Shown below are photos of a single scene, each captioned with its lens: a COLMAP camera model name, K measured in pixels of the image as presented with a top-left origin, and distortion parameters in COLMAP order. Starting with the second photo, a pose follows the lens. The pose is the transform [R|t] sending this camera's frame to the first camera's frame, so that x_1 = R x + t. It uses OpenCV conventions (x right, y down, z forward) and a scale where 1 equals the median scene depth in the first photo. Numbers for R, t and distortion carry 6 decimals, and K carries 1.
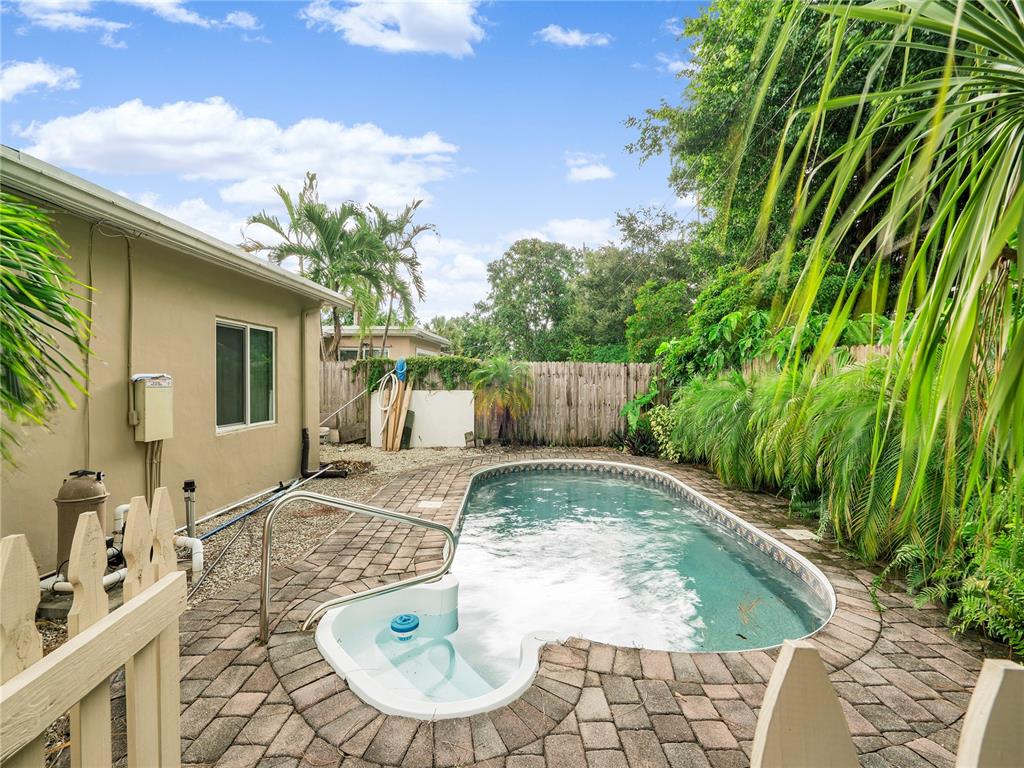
lens RADIAL K [[464.6, 0, 504.9], [0, 464.6, 378.4], [0, 0, 1]] dist [-0.025868, 0.010576]
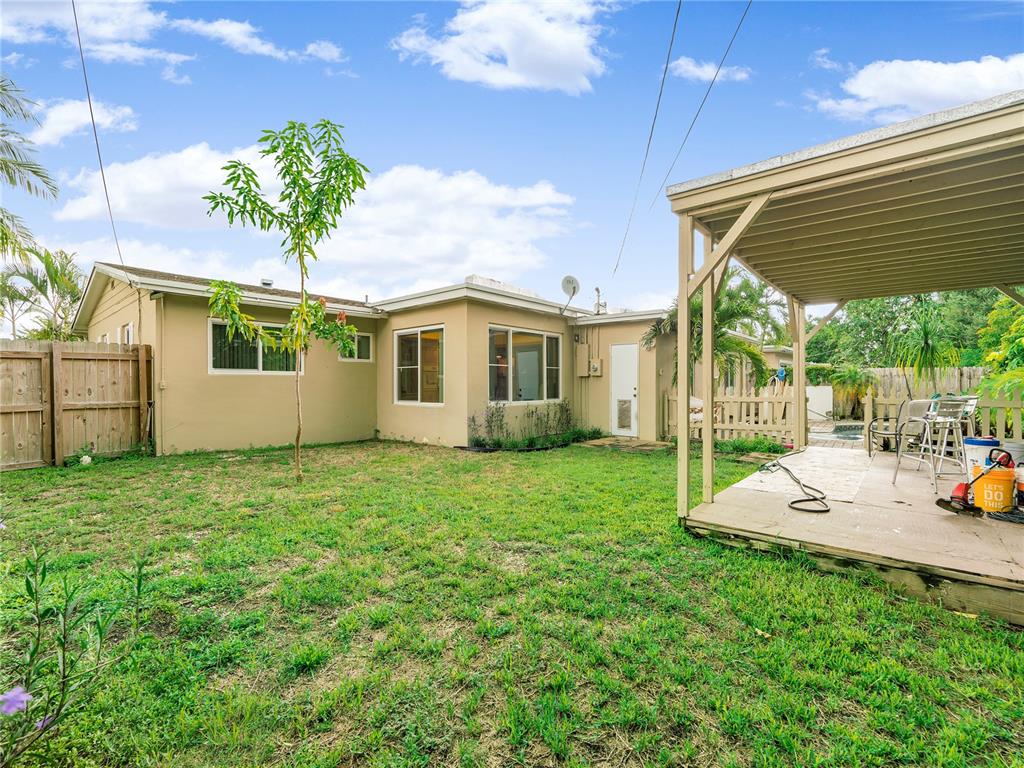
lens RADIAL K [[464.6, 0, 504.9], [0, 464.6, 378.4], [0, 0, 1]] dist [-0.025868, 0.010576]
pose [[0.790103, -0.012086, -0.612855, 0.015004], [0.002349, 0.999858, -0.016689, 0.022779], [0.612969, 0.011746, 0.790019, -0.993678]]
